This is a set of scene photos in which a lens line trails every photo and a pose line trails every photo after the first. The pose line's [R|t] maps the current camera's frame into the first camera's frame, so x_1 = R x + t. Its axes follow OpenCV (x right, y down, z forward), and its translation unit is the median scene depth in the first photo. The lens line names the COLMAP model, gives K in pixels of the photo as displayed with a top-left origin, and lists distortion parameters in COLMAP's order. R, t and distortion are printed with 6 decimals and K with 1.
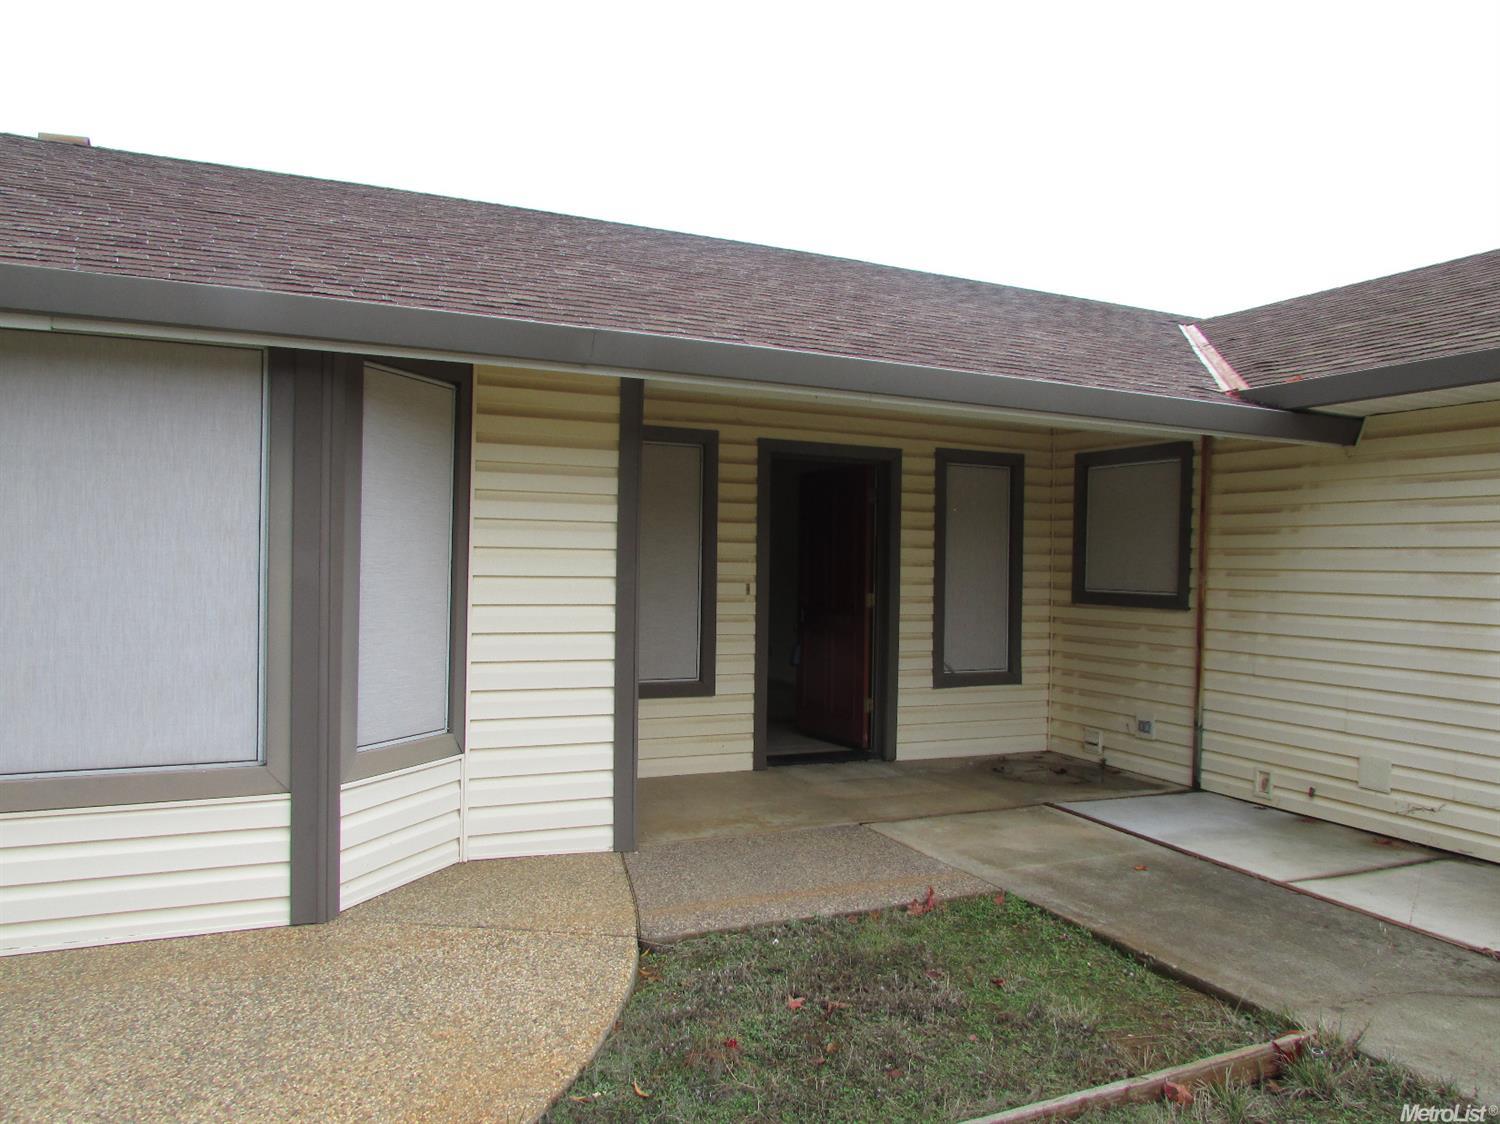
lens RADIAL K [[1076.0, 0, 754.3], [0, 1076.0, 564.1], [0, 0, 1]] dist [-0.020404, -0.000342]
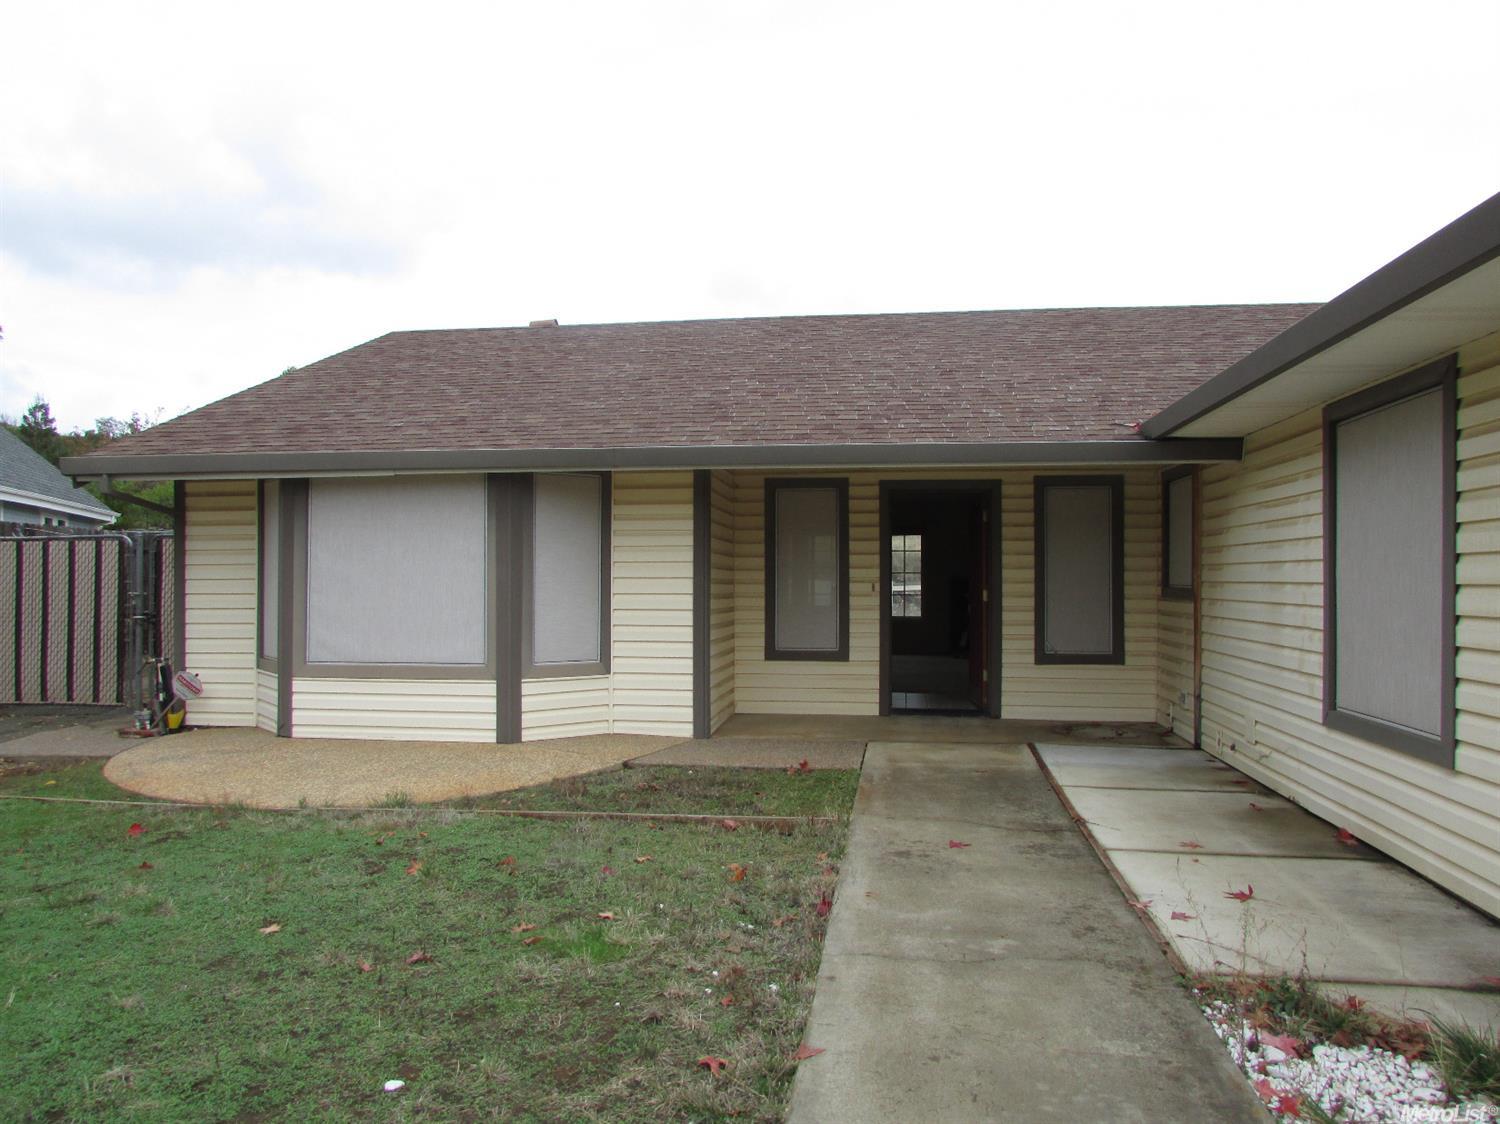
lens RADIAL K [[1076.0, 0, 743.6], [0, 1076.0, 564.0], [0, 0, 1]] dist [-0.020404, -0.000342]
pose [[0.838160, -0.023012, -0.544939, 0.632279], [0.014802, 0.999701, -0.019449, 0.017858], [0.545223, 0.008236, 0.838250, -0.286295]]
